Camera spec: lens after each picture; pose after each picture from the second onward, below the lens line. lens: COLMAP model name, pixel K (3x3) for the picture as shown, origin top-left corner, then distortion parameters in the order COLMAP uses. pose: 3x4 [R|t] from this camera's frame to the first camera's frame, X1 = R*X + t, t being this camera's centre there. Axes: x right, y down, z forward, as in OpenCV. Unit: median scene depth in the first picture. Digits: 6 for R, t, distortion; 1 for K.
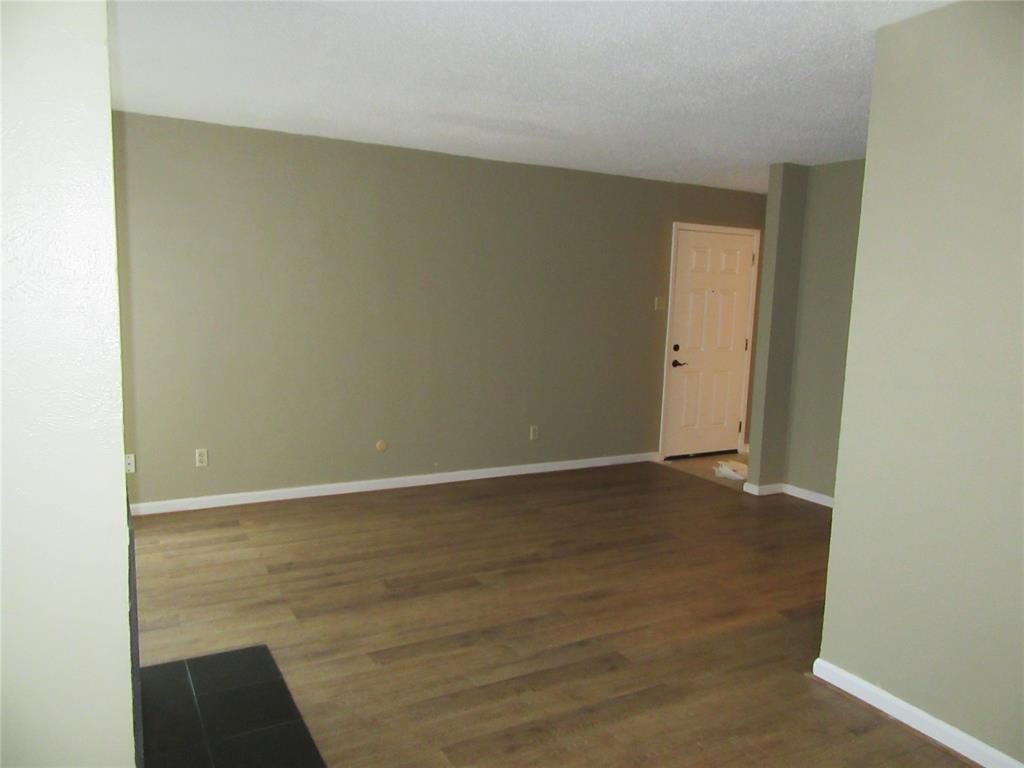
lens RADIAL K [[749.7, 0, 510.2], [0, 749.7, 384.8], [0, 0, 1]] dist [-0.012603, 0.005200]
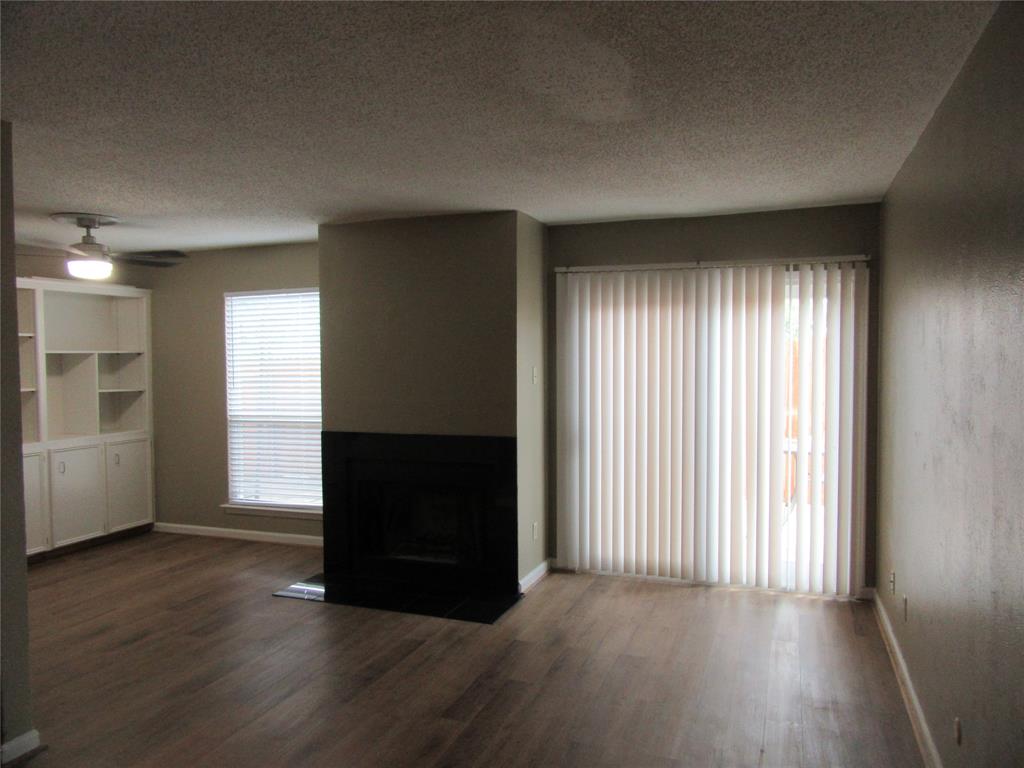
lens RADIAL K [[749.7, 0, 512.4], [0, 749.7, 385.0], [0, 0, 1]] dist [-0.012603, 0.005200]
pose [[-0.758243, 0.005670, -0.651947, 0.547297], [-0.090431, 0.989382, 0.113779, -0.251118], [0.645670, 0.145228, -0.749679, 1.996394]]
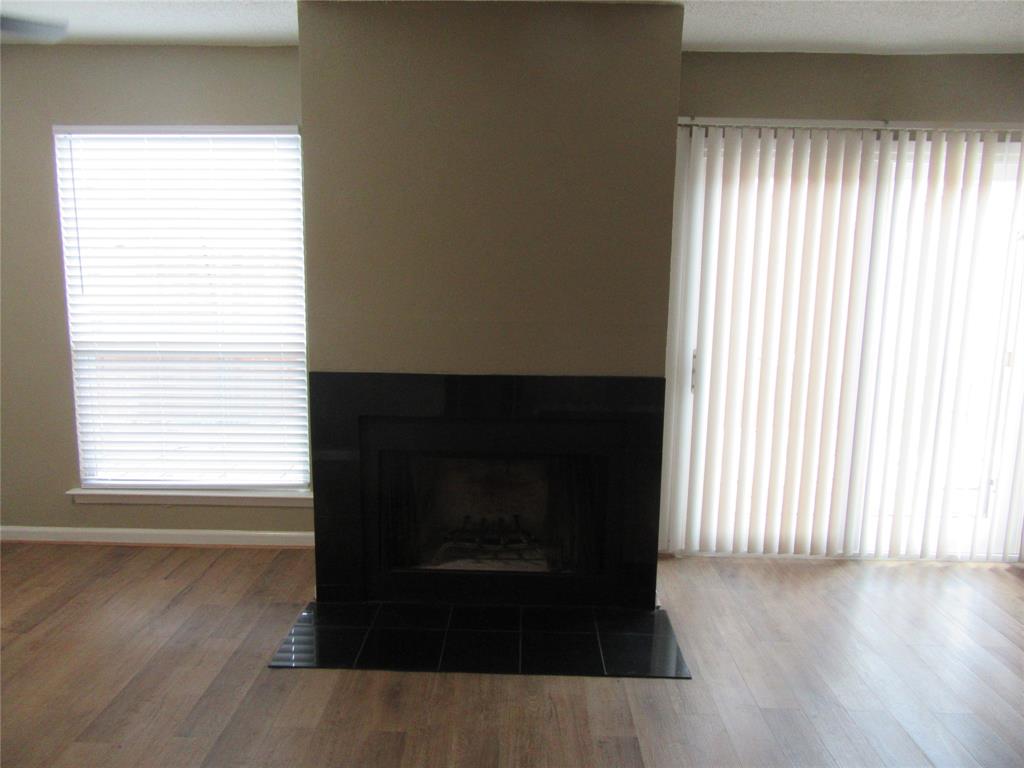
lens RADIAL K [[749.7, 0, 509.7], [0, 749.7, 386.4], [0, 0, 1]] dist [-0.012603, 0.005200]
pose [[-0.500187, 0.103424, -0.859719, 0.491224], [-0.131418, 0.972274, 0.193423, -0.121110], [0.855887, 0.209730, -0.472728, 1.158715]]
